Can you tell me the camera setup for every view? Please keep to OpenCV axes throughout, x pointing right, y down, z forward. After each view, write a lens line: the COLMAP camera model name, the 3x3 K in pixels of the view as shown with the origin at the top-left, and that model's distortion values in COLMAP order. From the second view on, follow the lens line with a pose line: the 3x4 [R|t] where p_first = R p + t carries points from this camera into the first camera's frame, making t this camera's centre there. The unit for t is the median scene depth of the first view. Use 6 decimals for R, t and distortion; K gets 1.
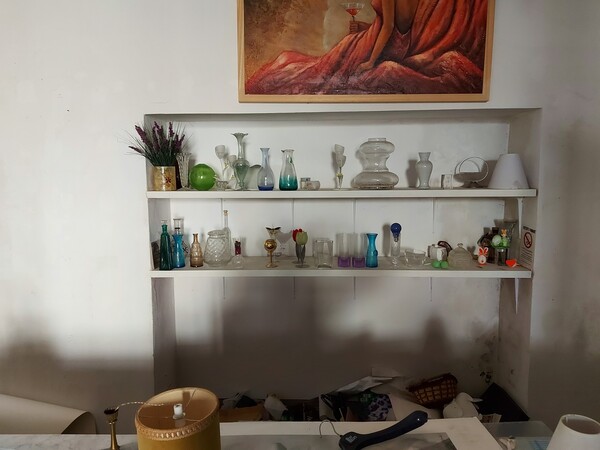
lens RADIAL K [[421.9, 0, 297.2], [0, 421.9, 224.2], [0, 0, 1]] dist [0.061303, -0.054818]
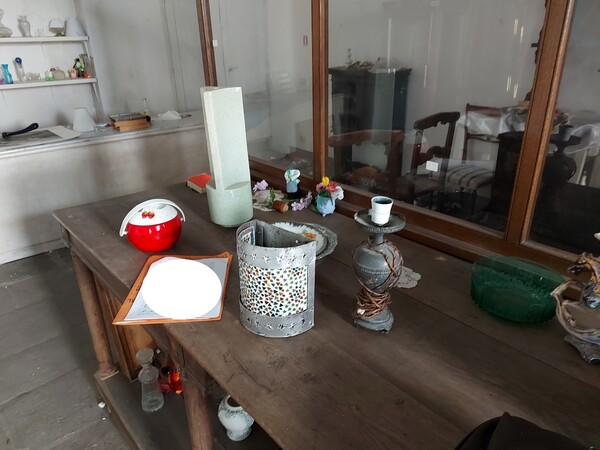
lens RADIAL K [[421.9, 0, 297.2], [0, 421.9, 224.2], [0, 0, 1]] dist [0.061303, -0.054818]
pose [[0.767829, -0.269161, 0.581370, -0.119695], [0.079391, 0.940443, 0.330550, 0.166569], [-0.635717, -0.207651, 0.743469, -1.366182]]
